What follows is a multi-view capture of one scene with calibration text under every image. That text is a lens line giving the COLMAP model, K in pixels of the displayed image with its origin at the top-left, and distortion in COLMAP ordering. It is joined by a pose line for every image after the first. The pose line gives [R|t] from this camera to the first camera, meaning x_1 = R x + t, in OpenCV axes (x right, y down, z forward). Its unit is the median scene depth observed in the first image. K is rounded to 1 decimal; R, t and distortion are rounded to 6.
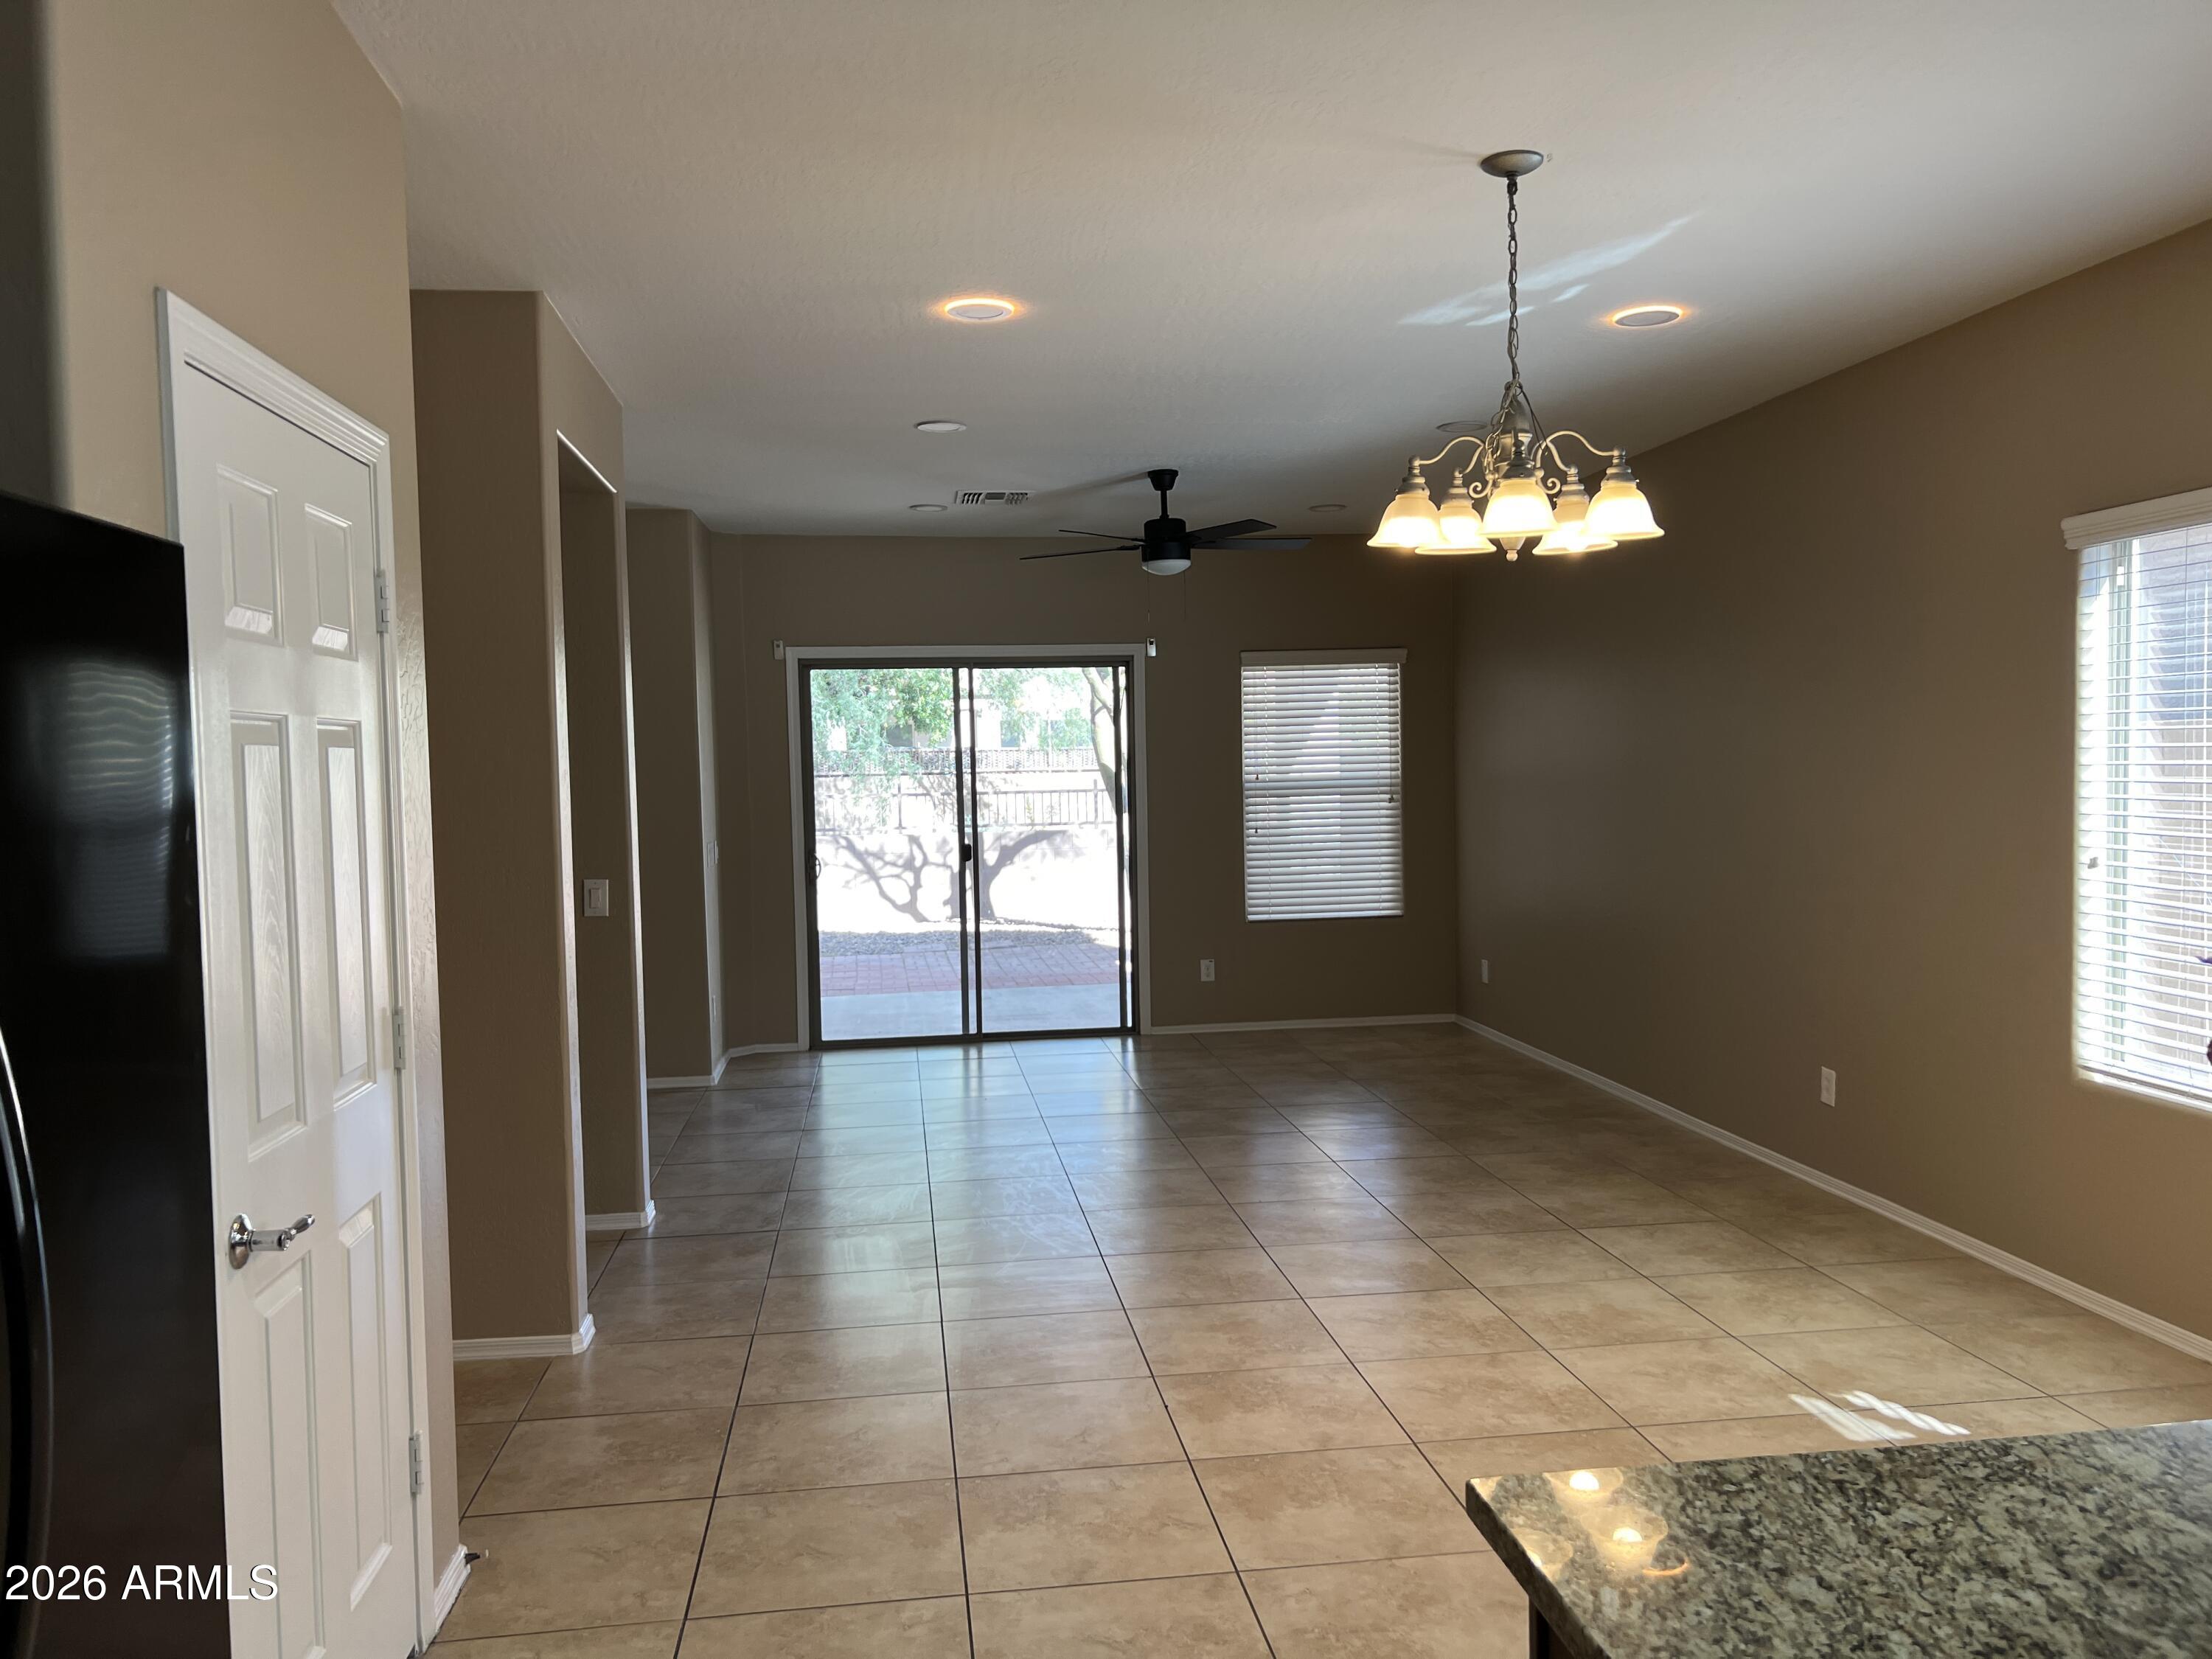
lens RADIAL K [[1657.2, 0, 1106.0], [0, 1657.2, 829.5], [0, 0, 1]] dist [-0.001641, -0.003565]
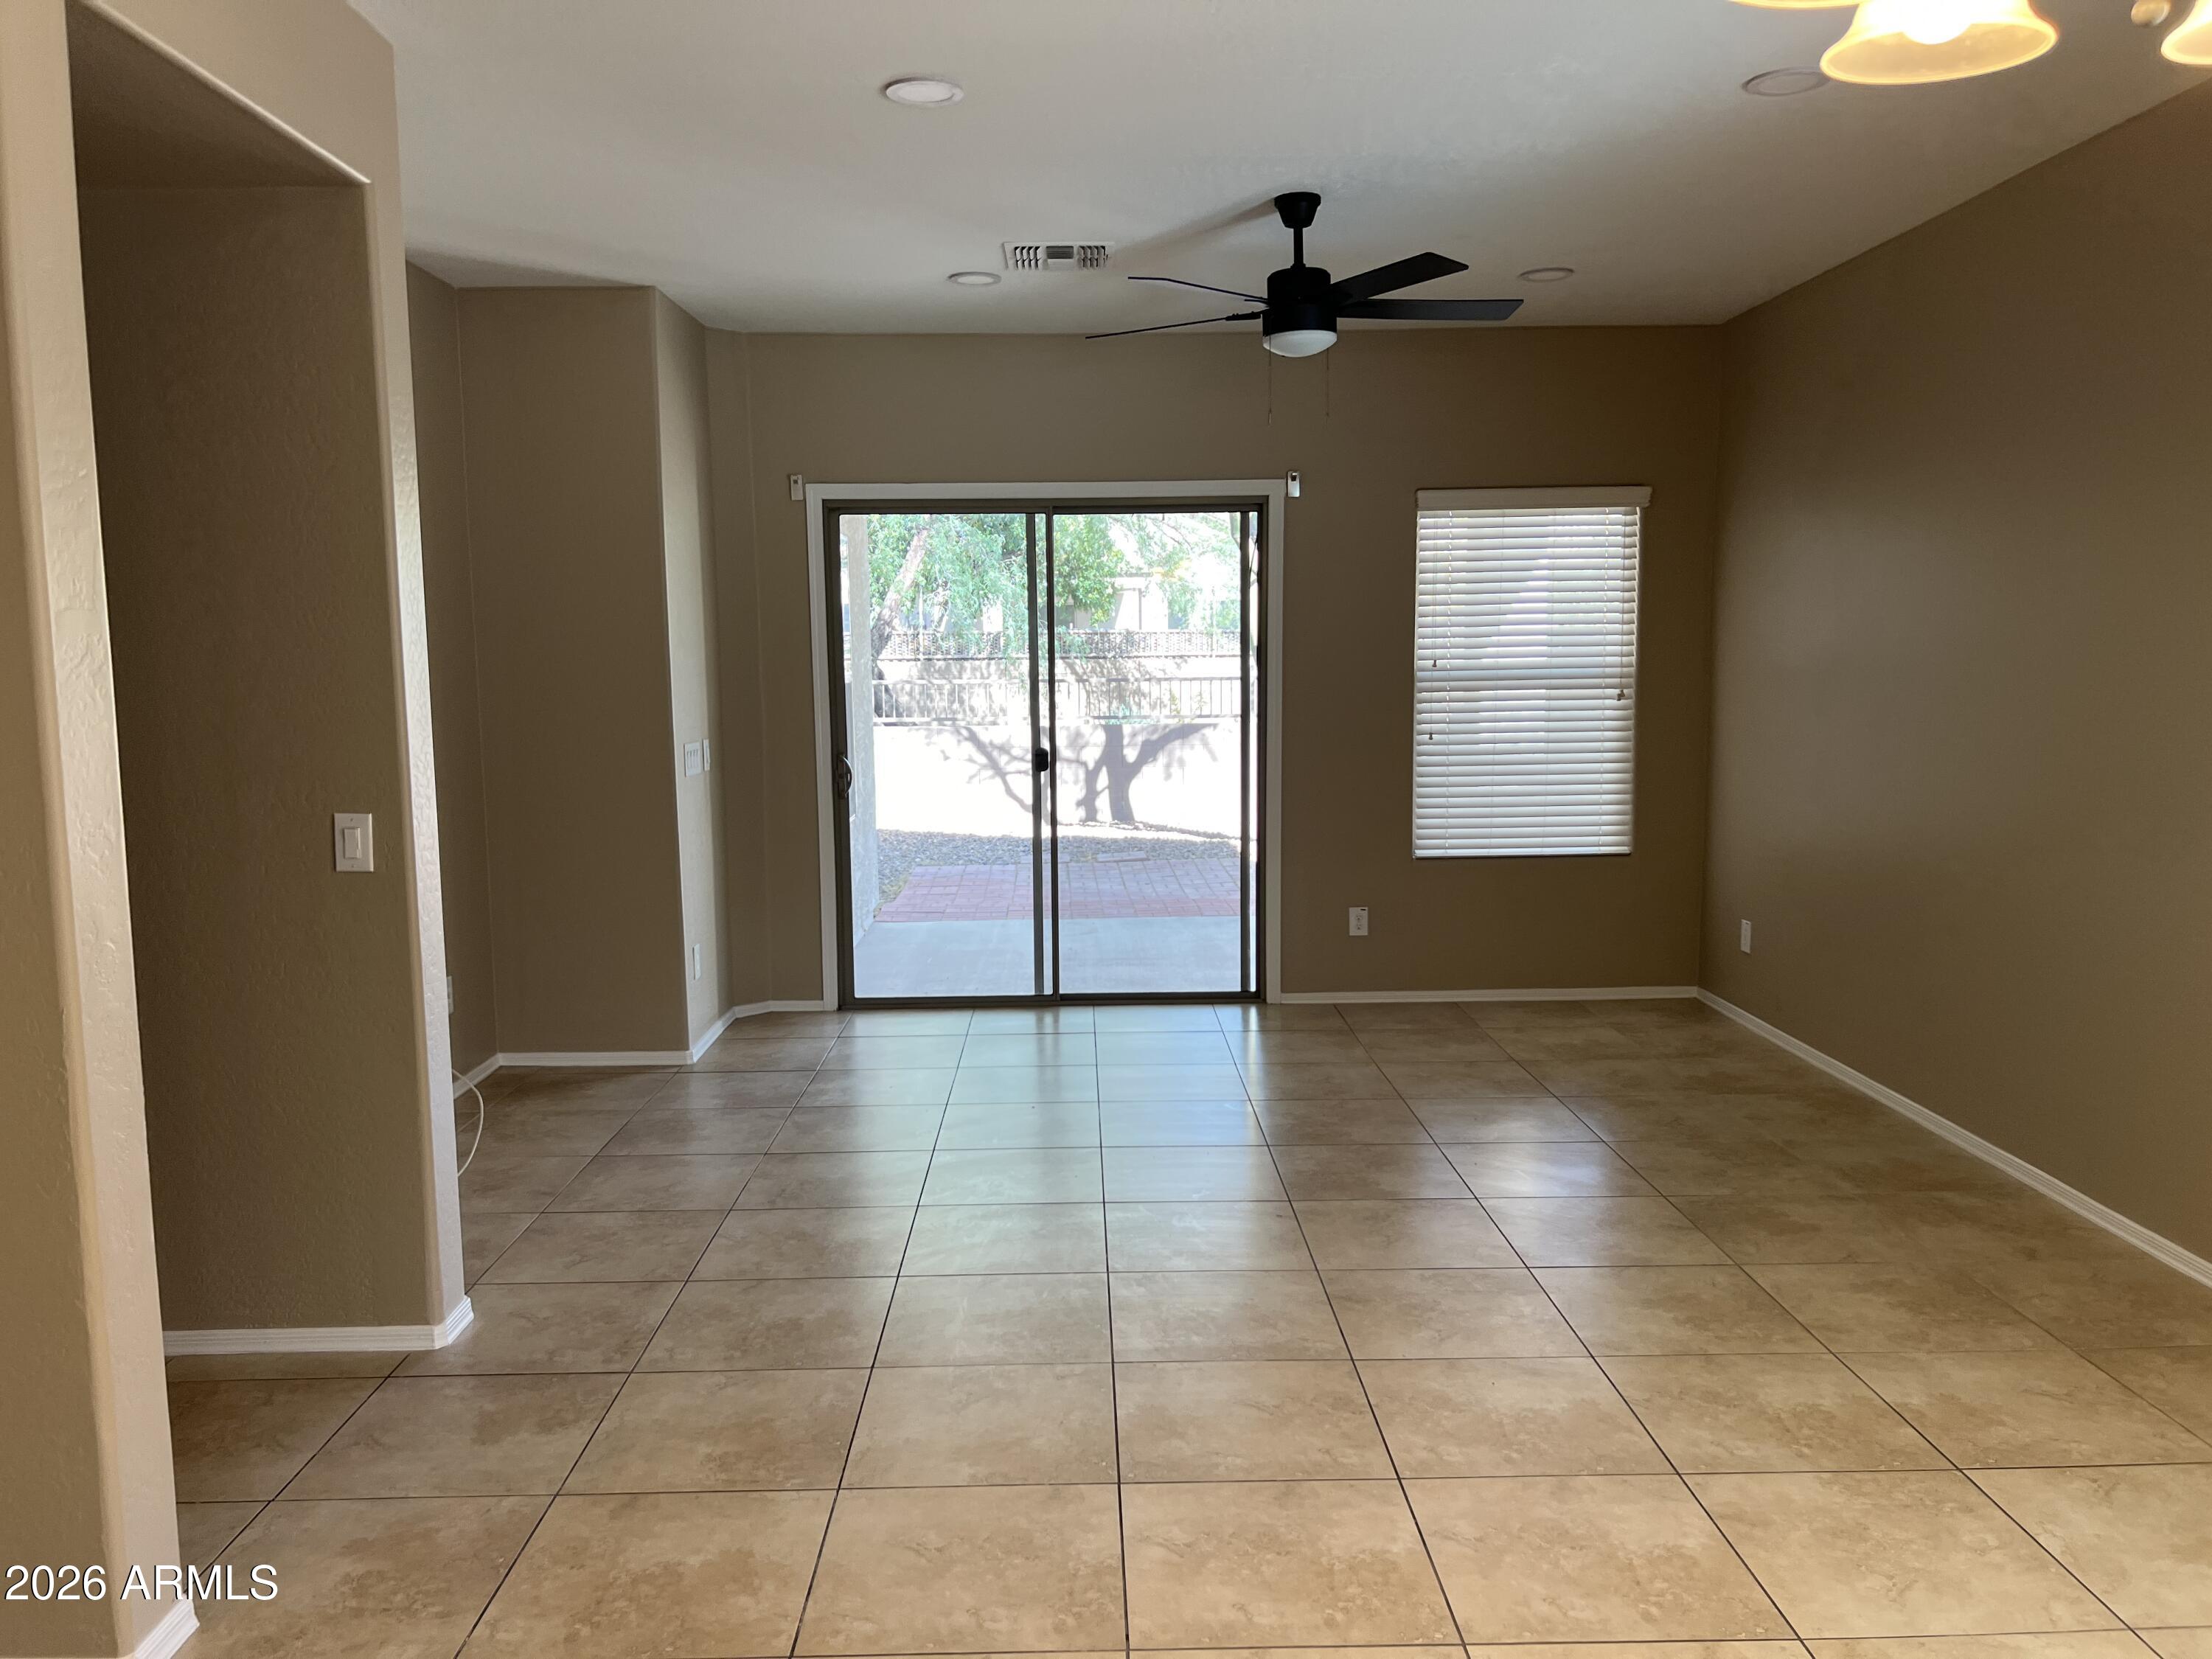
lens RADIAL K [[1678.0, 0, 1074.6], [0, 1678.0, 858.8], [0, 0, 1]] dist [0.002879, -0.028603]
pose [[0.991981, 0.024297, -0.124029, 0.027569], [-0.013676, 0.996221, 0.085773, -0.006829], [0.125645, -0.083389, 0.988564, 0.237224]]
